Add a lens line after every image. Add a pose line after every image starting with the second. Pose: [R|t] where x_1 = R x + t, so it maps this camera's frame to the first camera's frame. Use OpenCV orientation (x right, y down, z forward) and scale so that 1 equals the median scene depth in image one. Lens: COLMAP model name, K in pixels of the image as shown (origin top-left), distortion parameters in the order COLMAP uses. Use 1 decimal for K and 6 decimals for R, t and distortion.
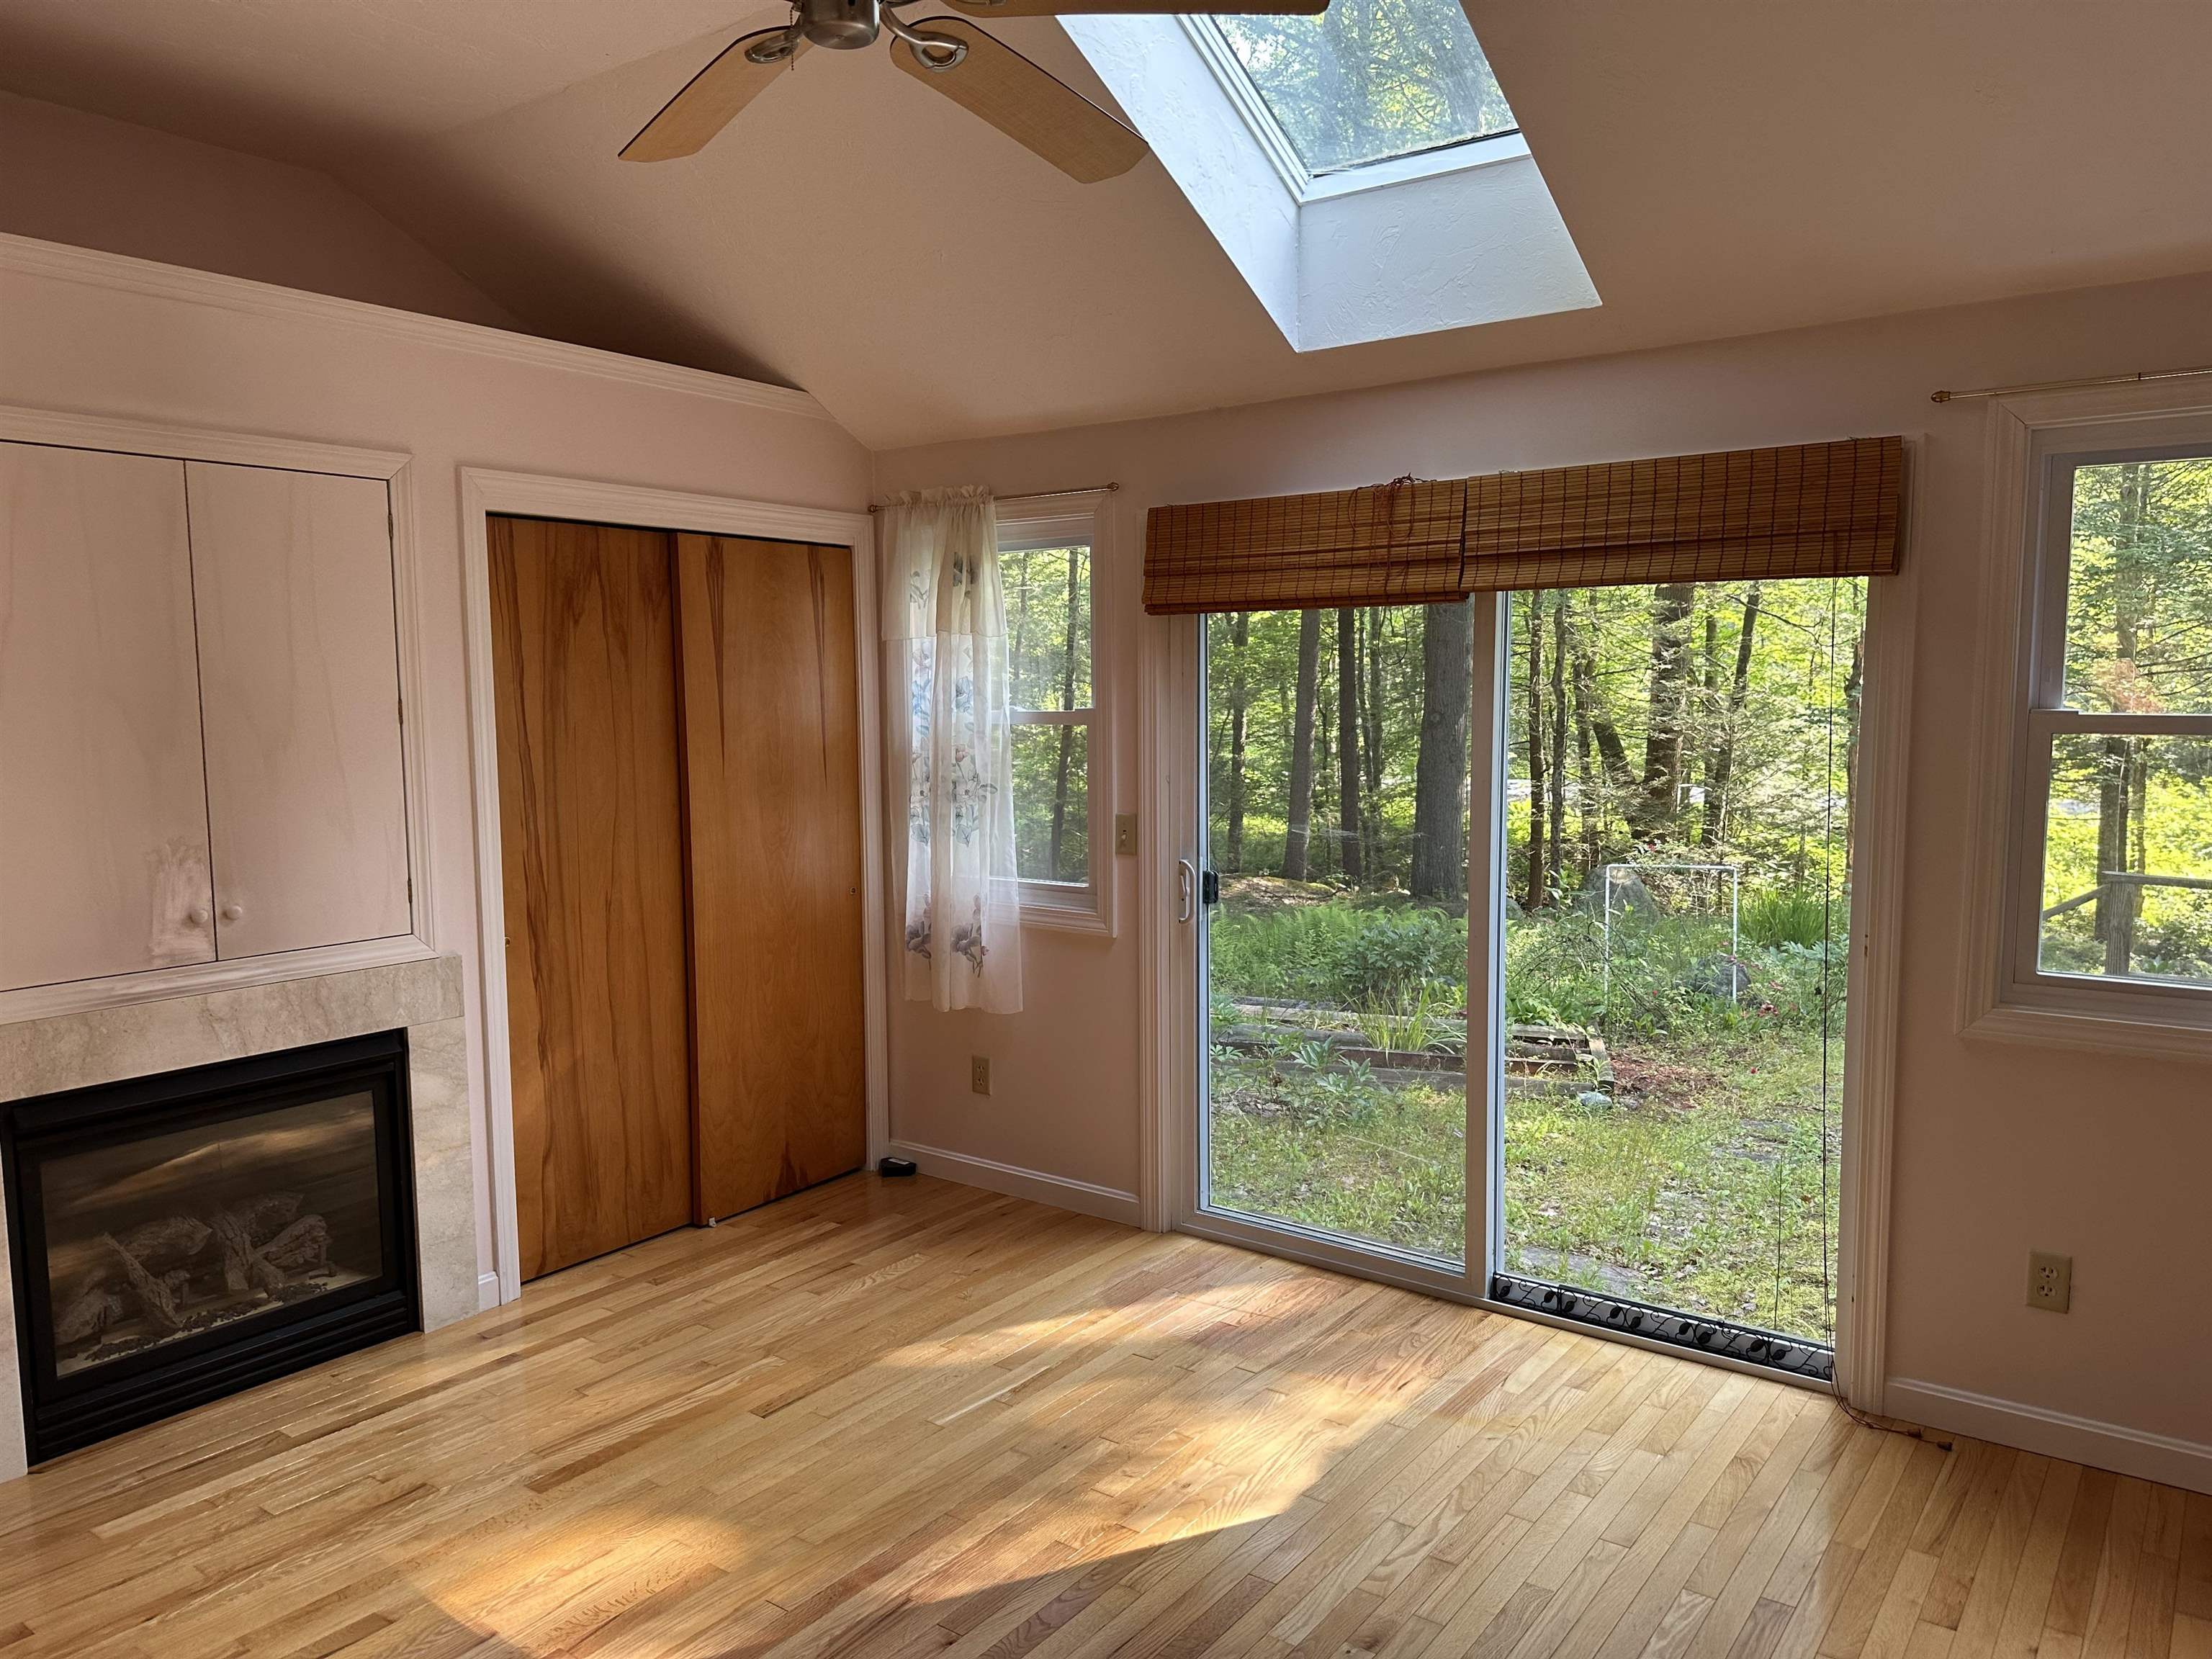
lens RADIAL K [[1573.4, 0, 1106.0], [0, 1573.4, 829.5], [0, 0, 1]] dist [0.069786, -0.072302]
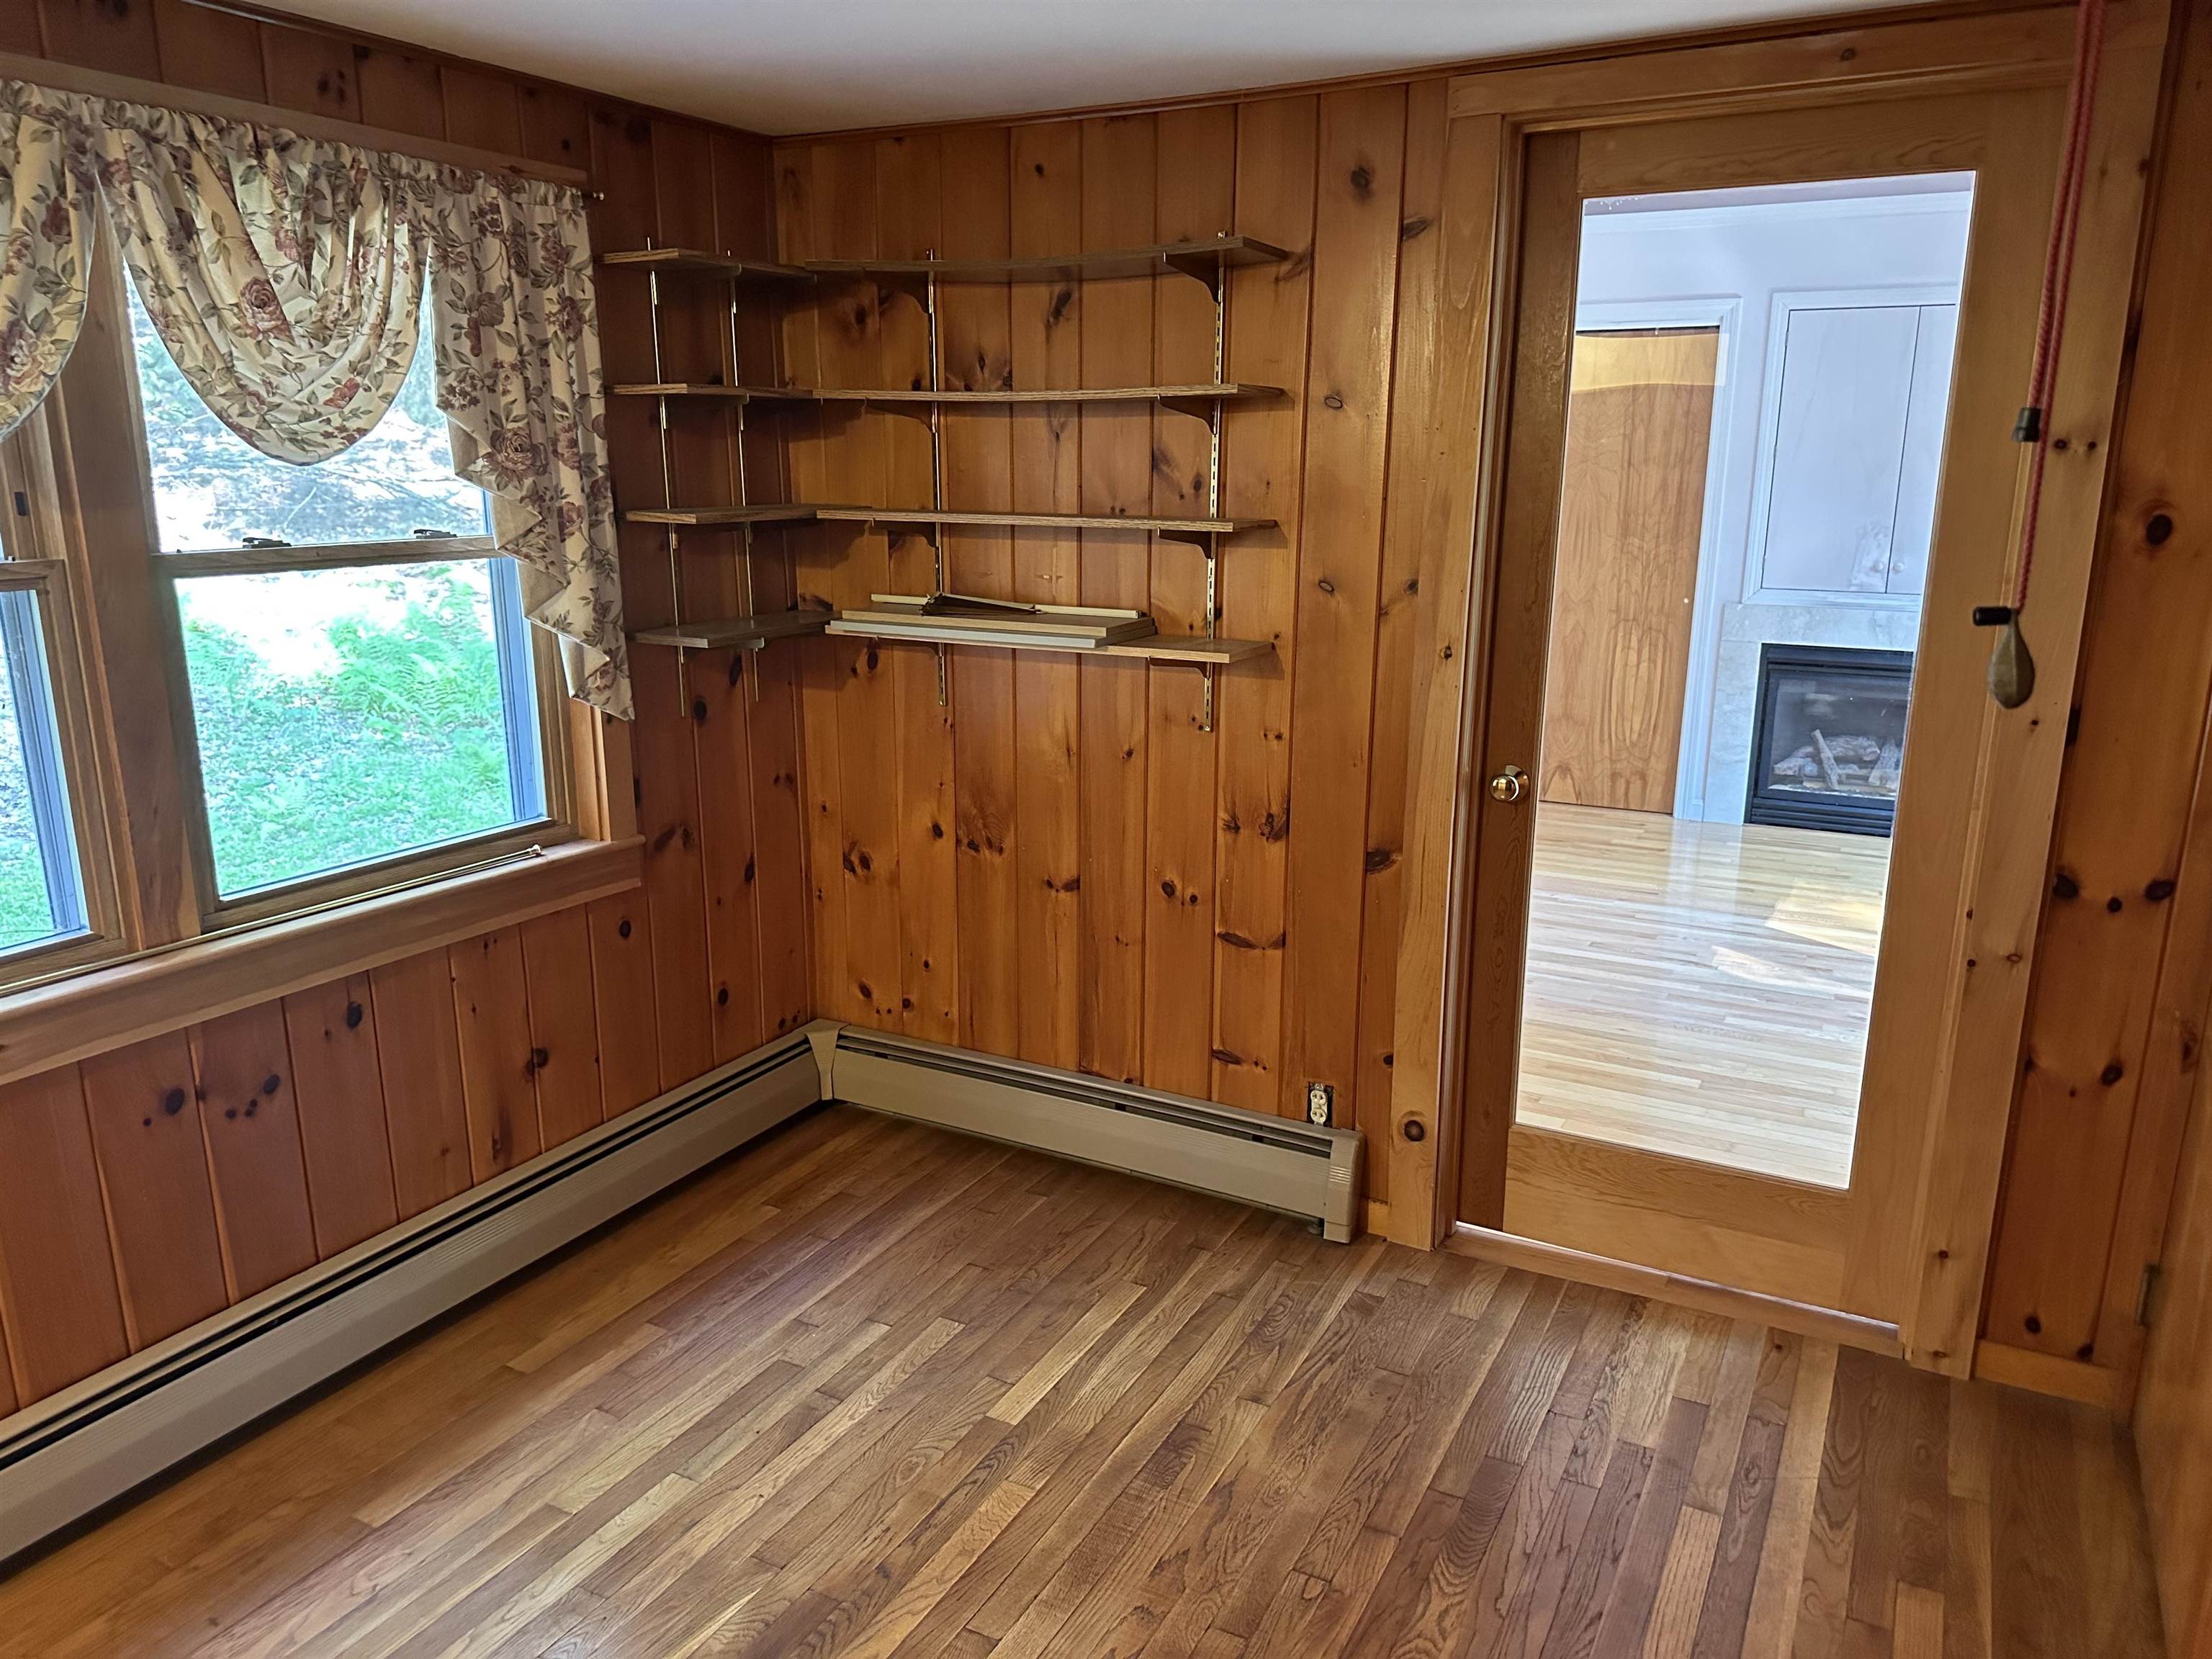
lens RADIAL K [[1558.5, 0, 1105.7], [0, 1558.5, 836.7], [0, 0, 1]] dist [0.200807, -0.377877]
pose [[0.155647, 0.242316, -0.957631, 0.963114], [-0.104348, 0.968055, 0.227993, 0.024231], [0.982286, 0.064441, 0.175960, -0.146836]]
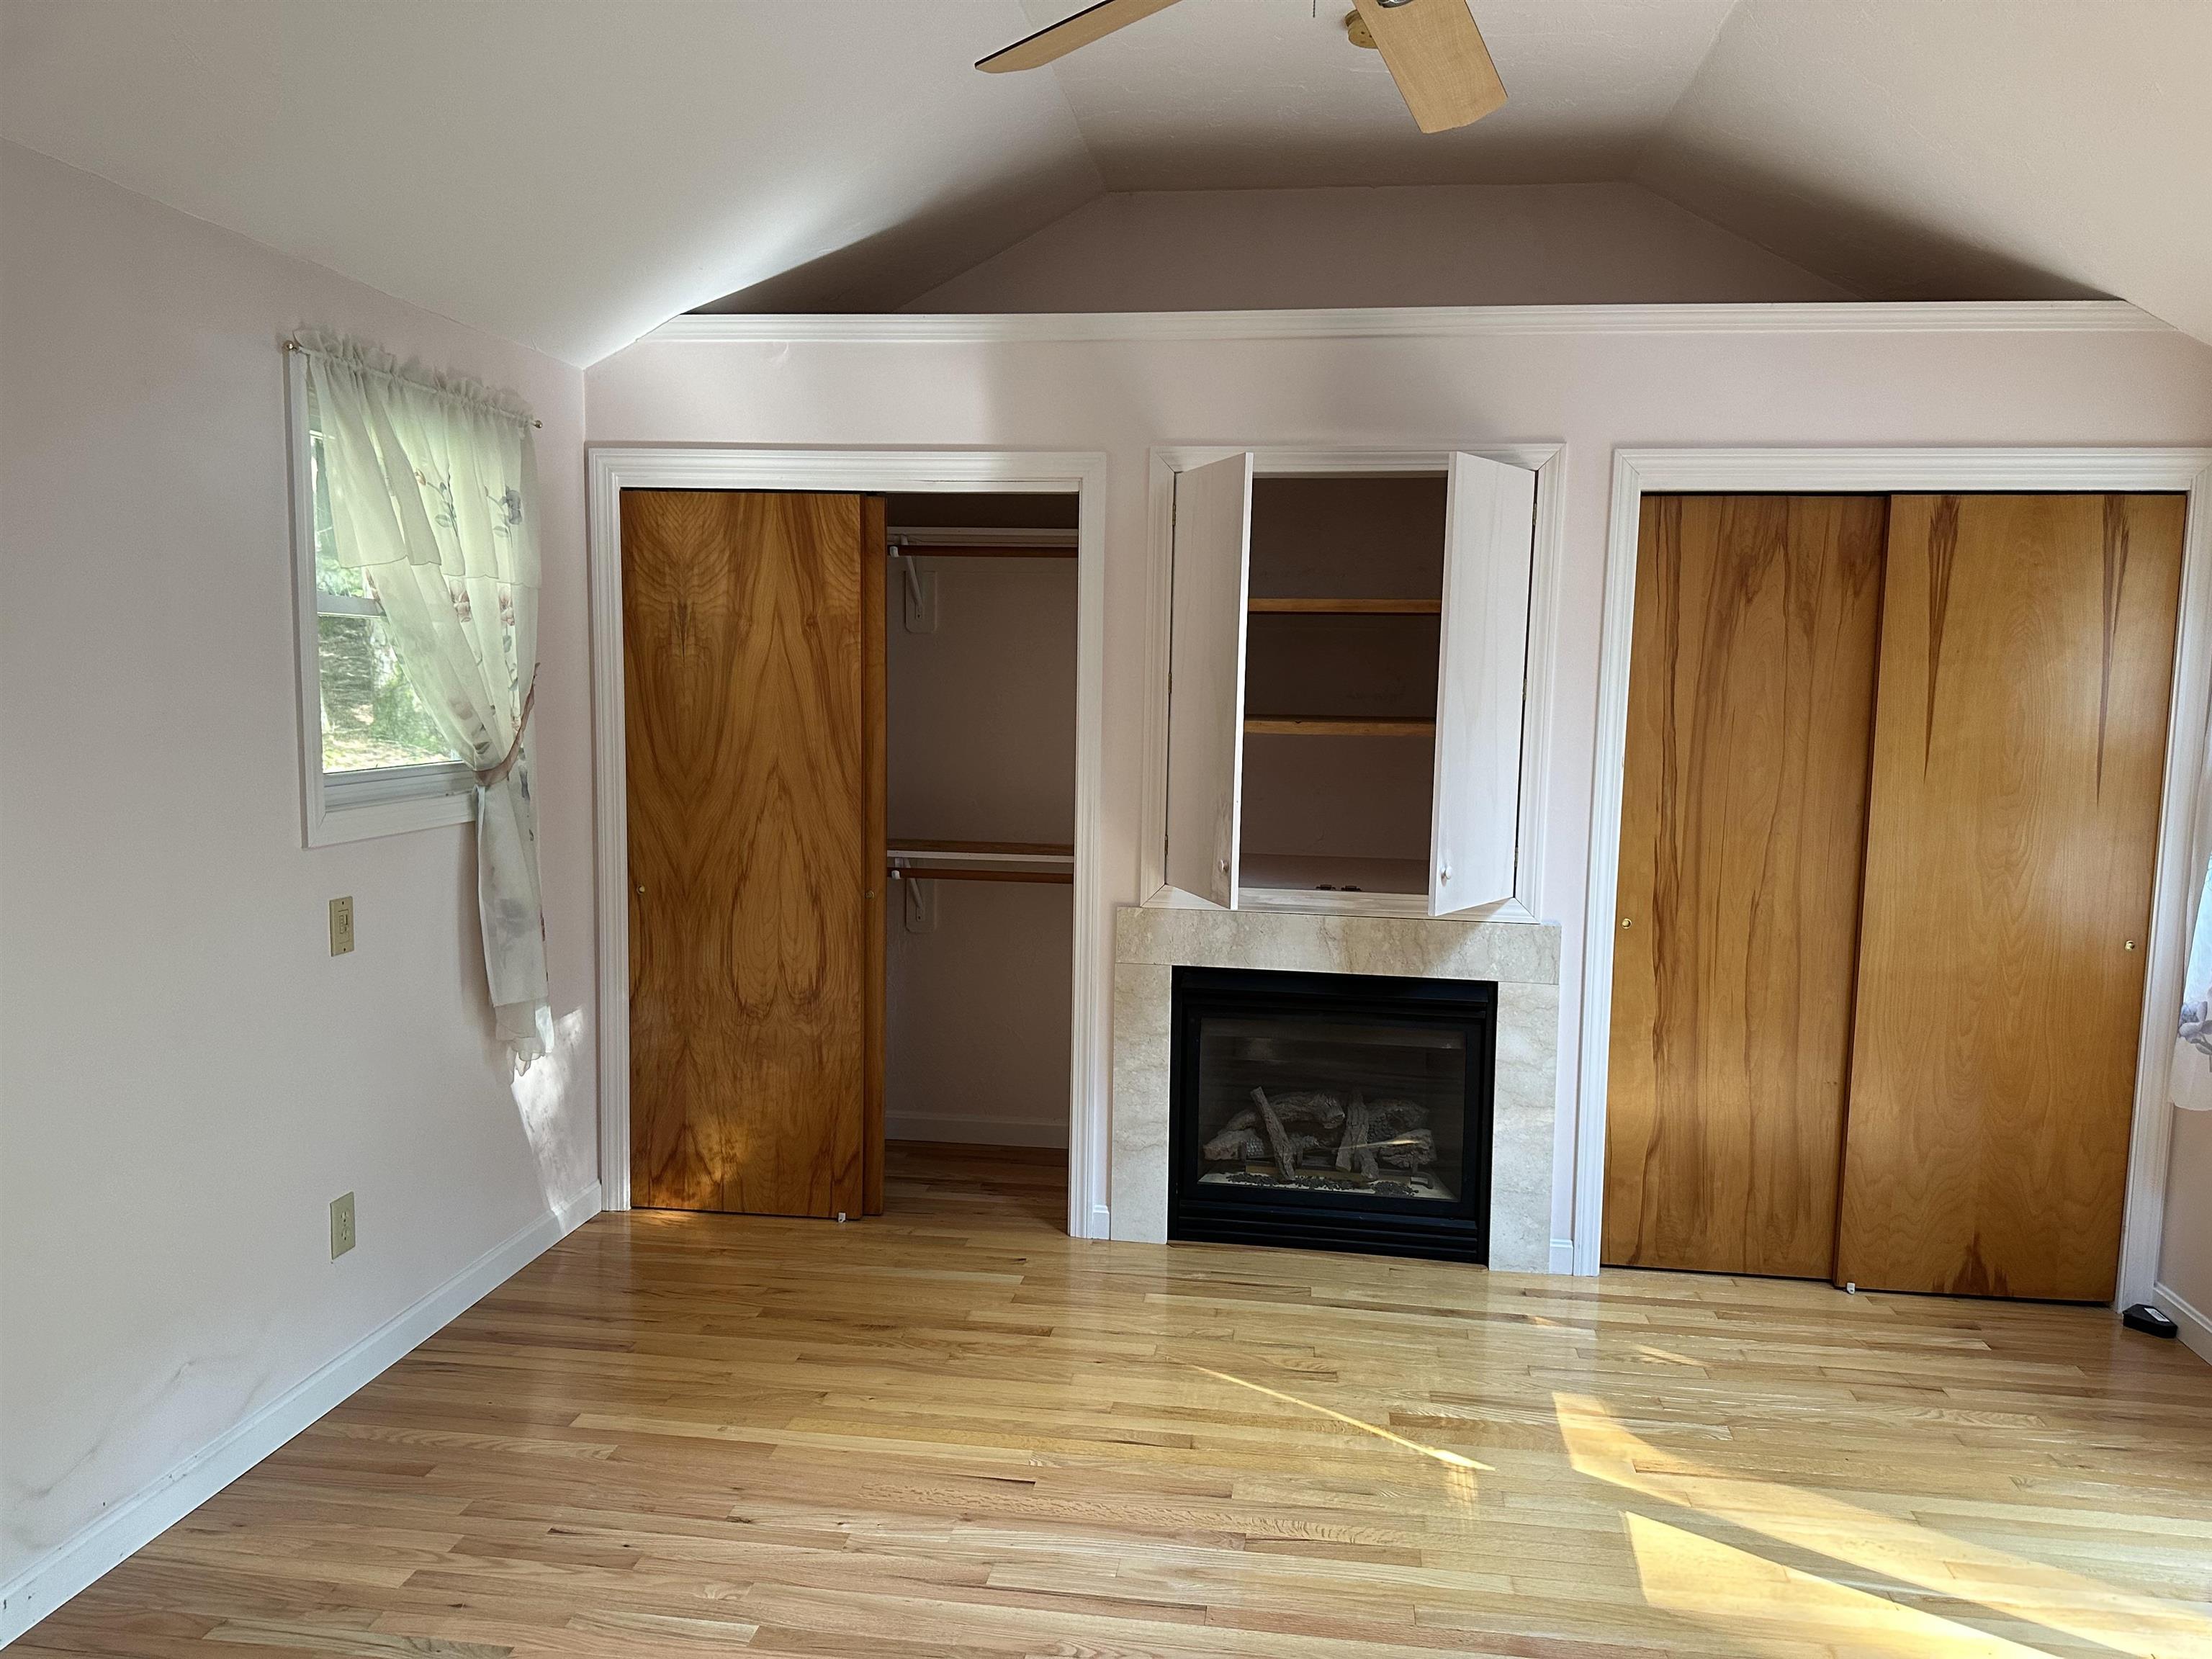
lens RADIAL K [[1573.4, 0, 1106.0], [0, 1573.4, 829.5], [0, 0, 1]] dist [0.069786, -0.072302]
pose [[0.480071, 0.107694, -0.870594, 0.337495], [-0.105658, 0.992309, 0.064487, -0.018092], [0.870843, 0.061027, 0.487758, 0.232272]]
